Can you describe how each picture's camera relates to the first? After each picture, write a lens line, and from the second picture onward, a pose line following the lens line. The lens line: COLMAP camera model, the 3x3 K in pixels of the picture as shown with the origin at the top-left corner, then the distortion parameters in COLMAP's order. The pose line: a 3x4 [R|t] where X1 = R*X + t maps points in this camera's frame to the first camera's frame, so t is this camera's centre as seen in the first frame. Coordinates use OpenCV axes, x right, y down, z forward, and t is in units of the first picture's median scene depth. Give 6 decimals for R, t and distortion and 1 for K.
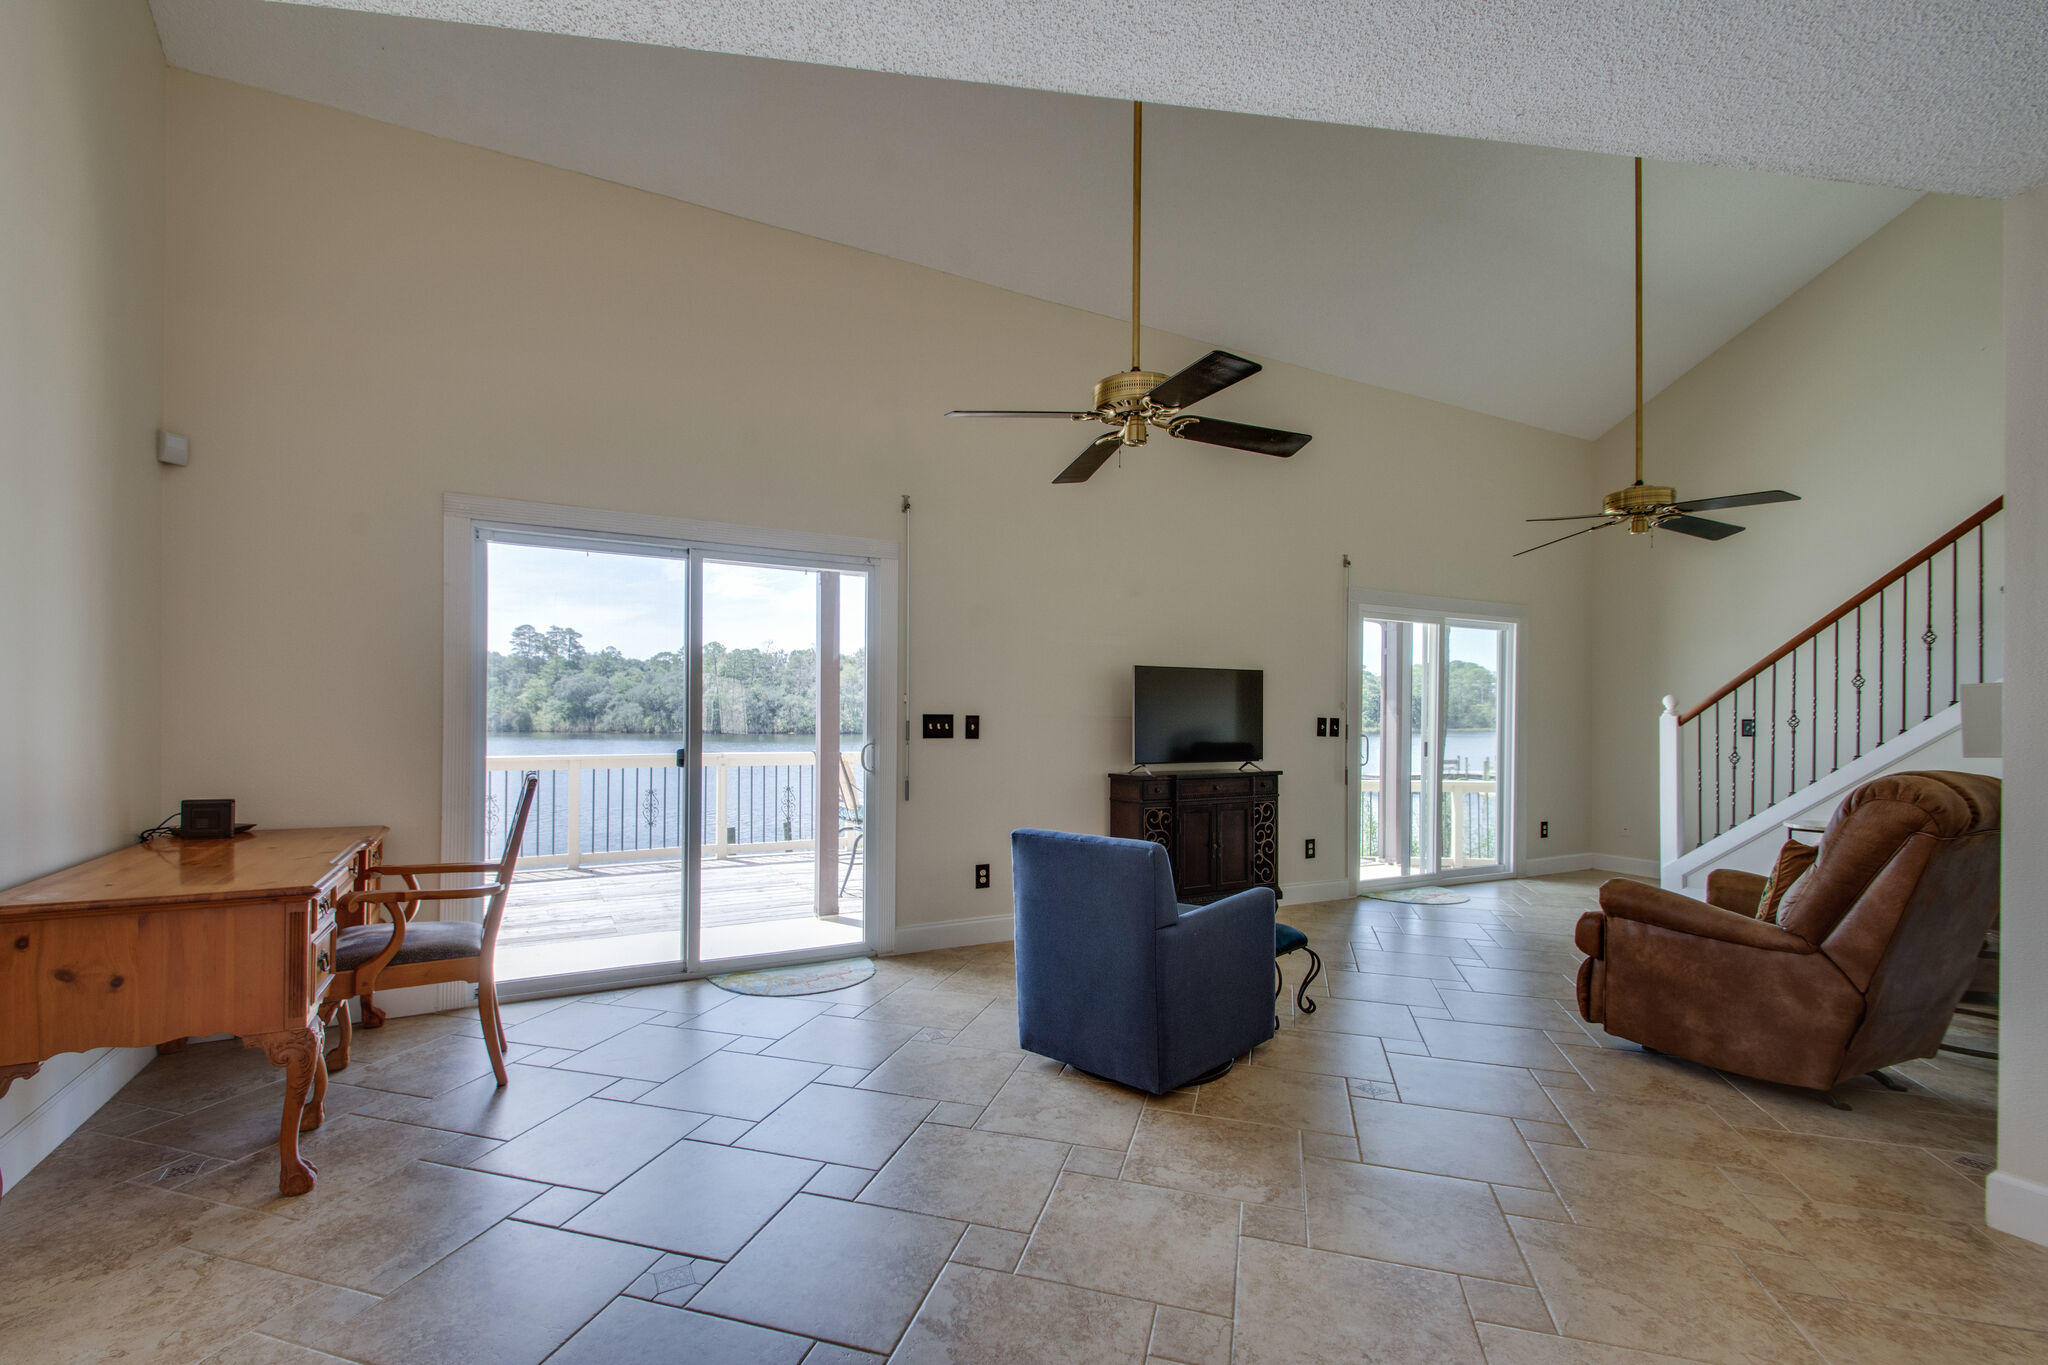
lens RADIAL K [[950.8, 0, 1010.6], [0, 950.8, 718.7], [0, 0, 1]] dist [0.021708, -0.013005]
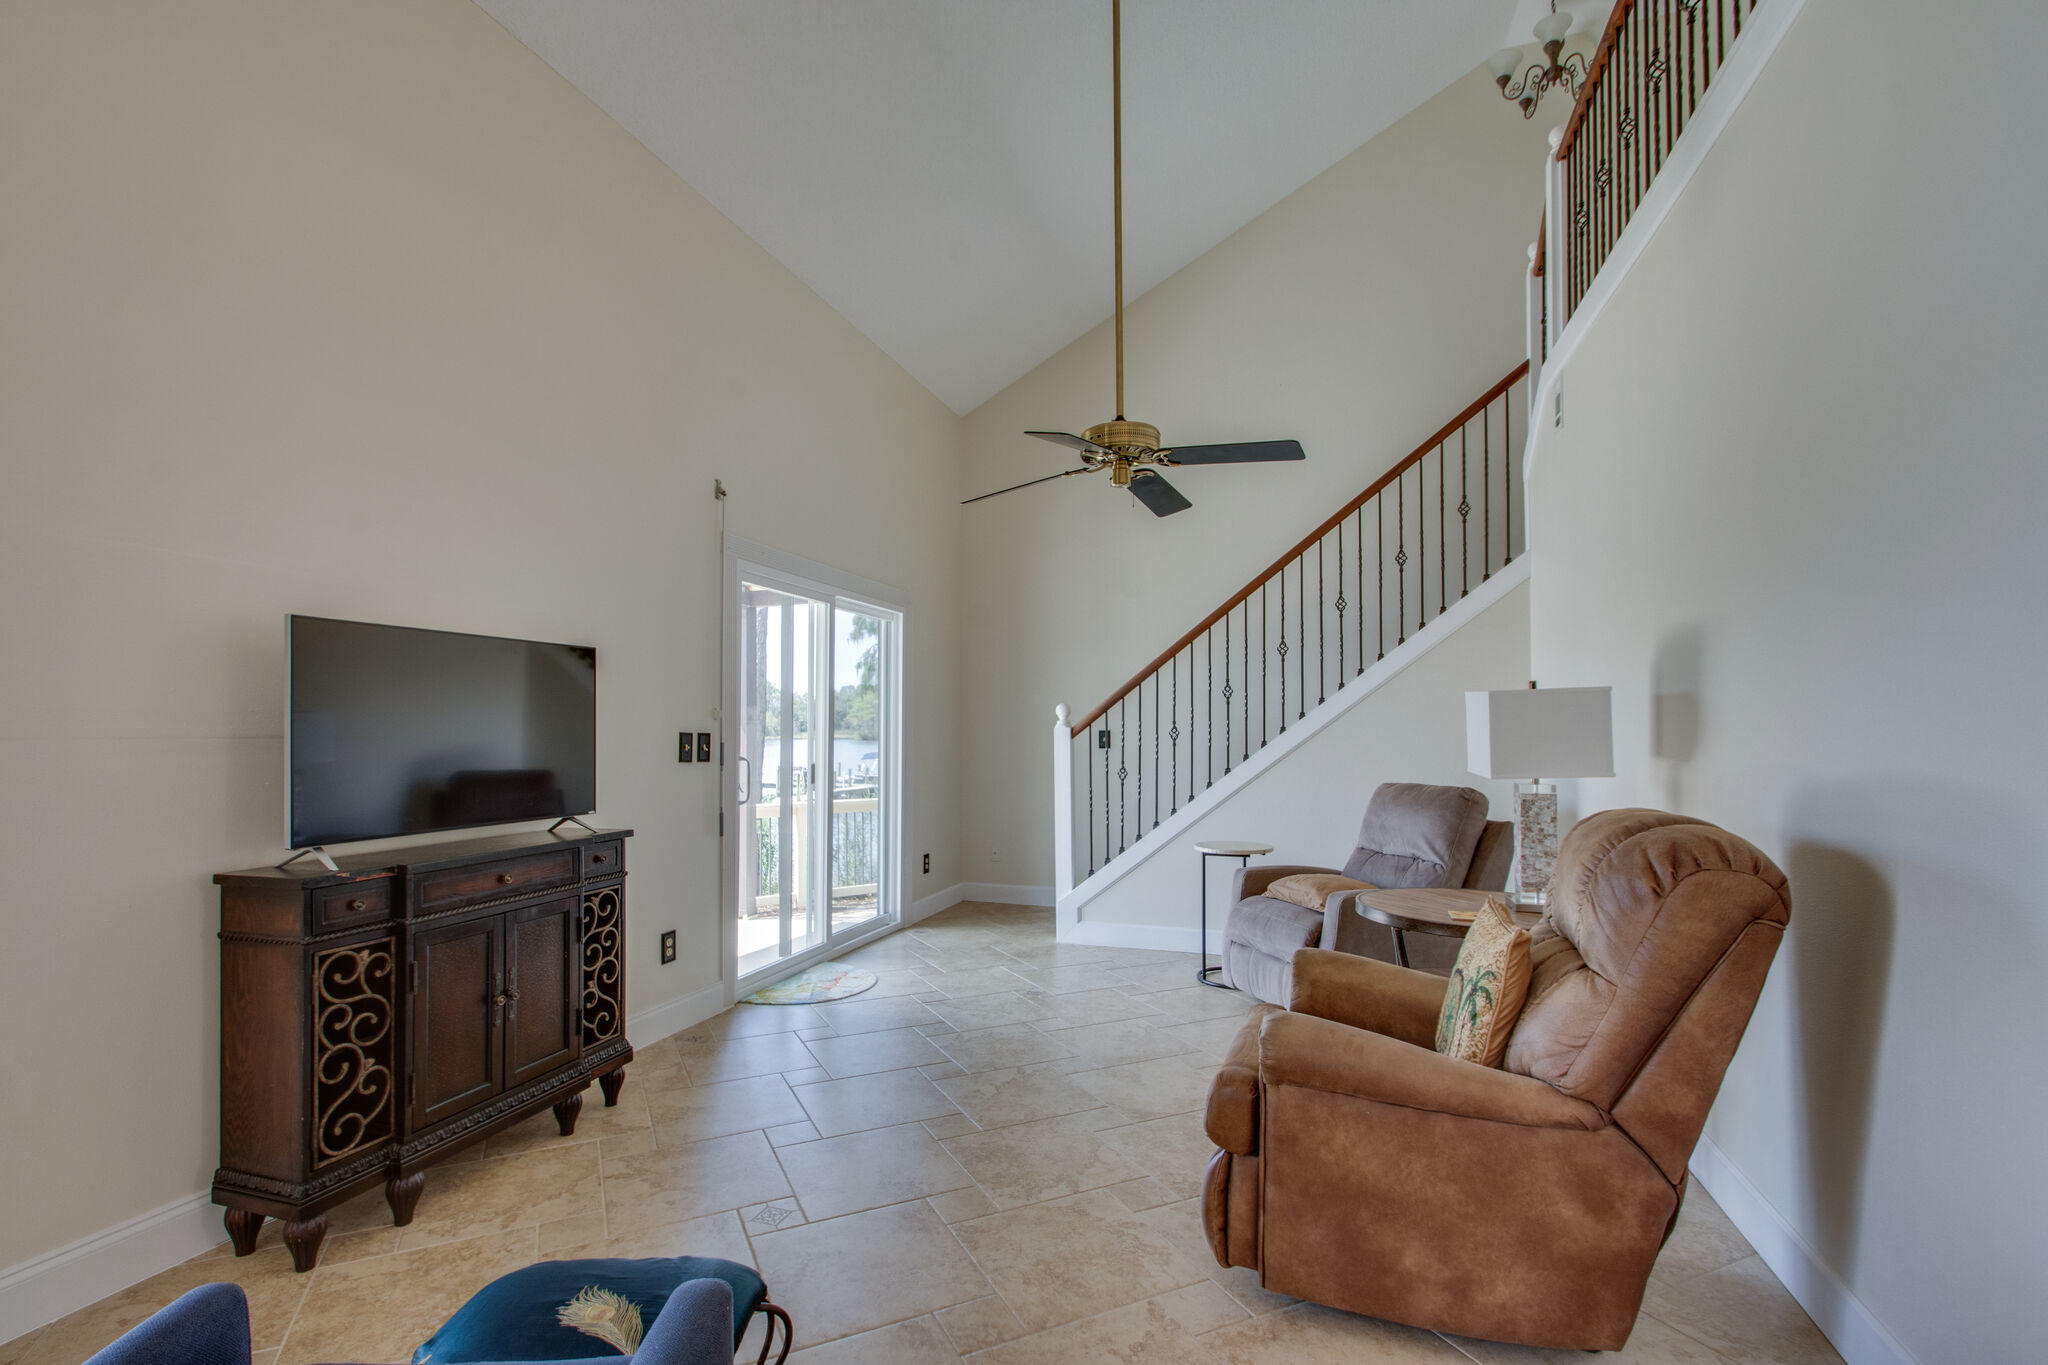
lens RADIAL K [[998.3, 0, 1014.7], [0, 998.3, 722.3], [0, 0, 1]] dist [0.019836, 0.000318]
pose [[0.765953, -0.000042, 0.642897, 0.081456], [0.004311, 0.999978, -0.005070, -0.003877], [-0.642883, 0.006655, 0.765936, 0.414706]]
